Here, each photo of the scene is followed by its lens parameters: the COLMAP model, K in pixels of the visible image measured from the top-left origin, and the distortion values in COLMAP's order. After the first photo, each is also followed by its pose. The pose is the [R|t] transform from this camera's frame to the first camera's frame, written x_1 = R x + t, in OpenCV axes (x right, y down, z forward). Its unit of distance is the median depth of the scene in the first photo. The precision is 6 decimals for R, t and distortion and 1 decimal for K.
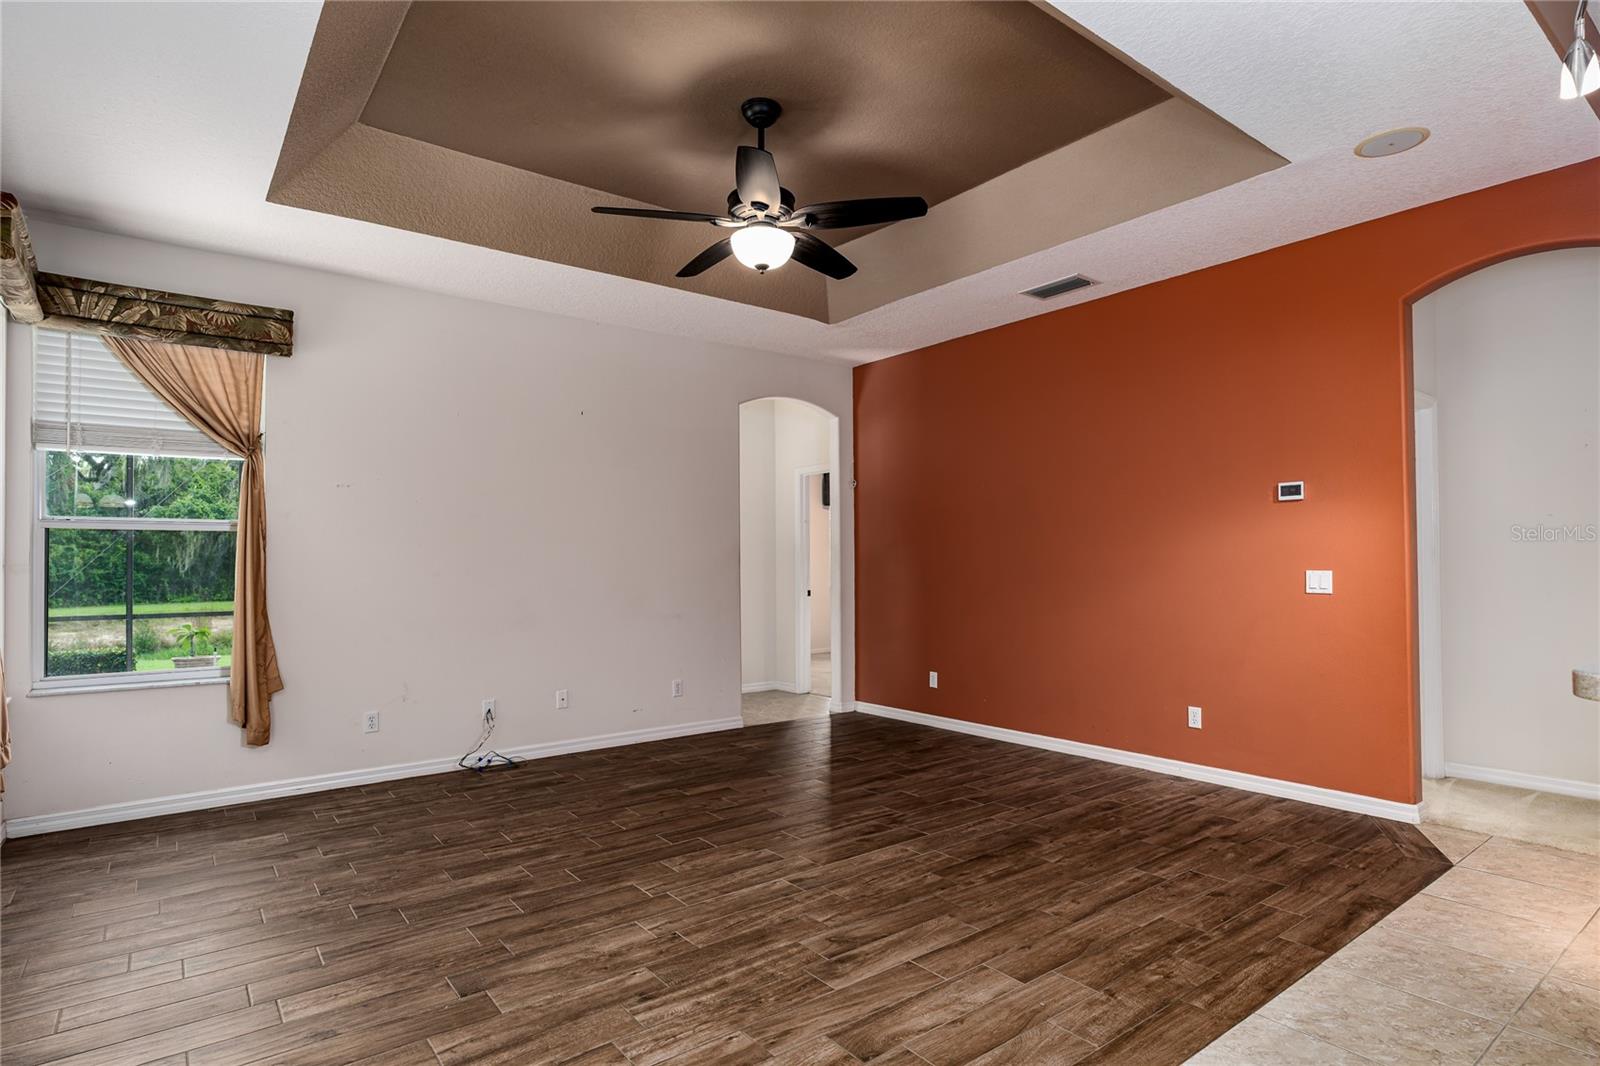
lens RADIAL K [[811.2, 0, 797.0], [0, 811.2, 543.4], [0, 0, 1]] dist [-0.008817, 0.002020]
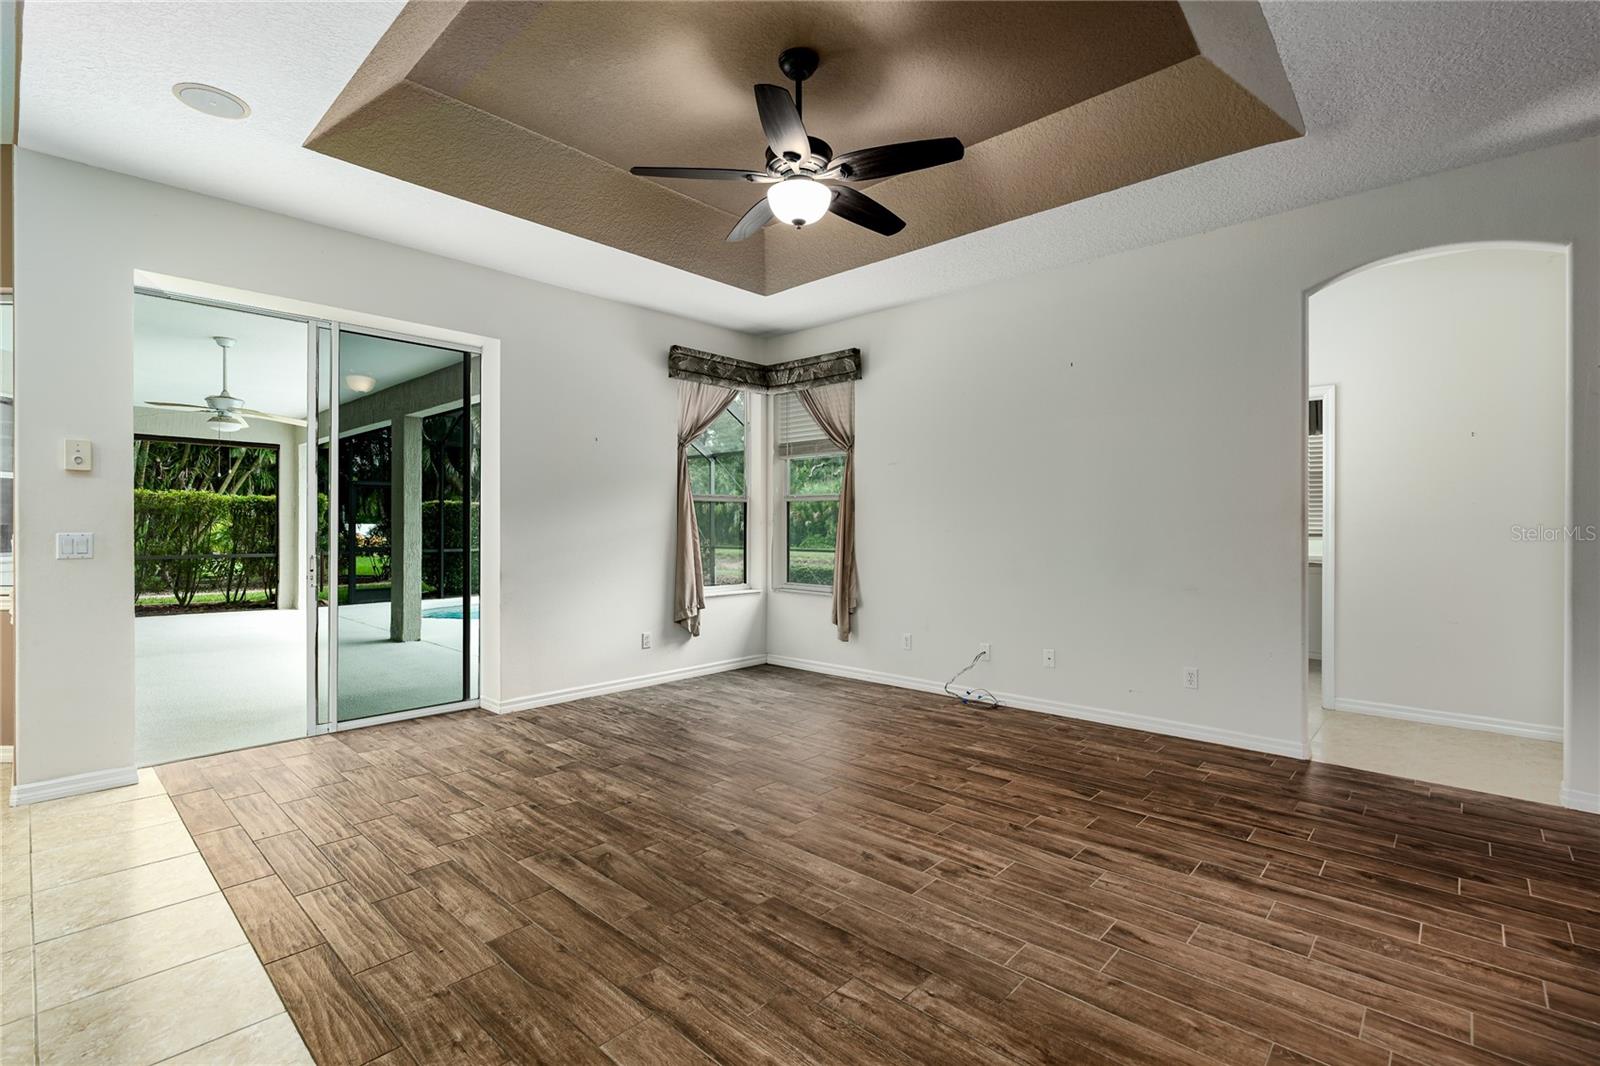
lens RADIAL K [[736.1, 0, 798.6], [0, 736.1, 526.1], [0, 0, 1]] dist [-0.004575, 0.000438]
pose [[0.178242, 0.009002, -0.983946, 0.828139], [0.023332, 0.999638, 0.013372, 0.015839], [0.983710, -0.025340, 0.177967, 0.822320]]
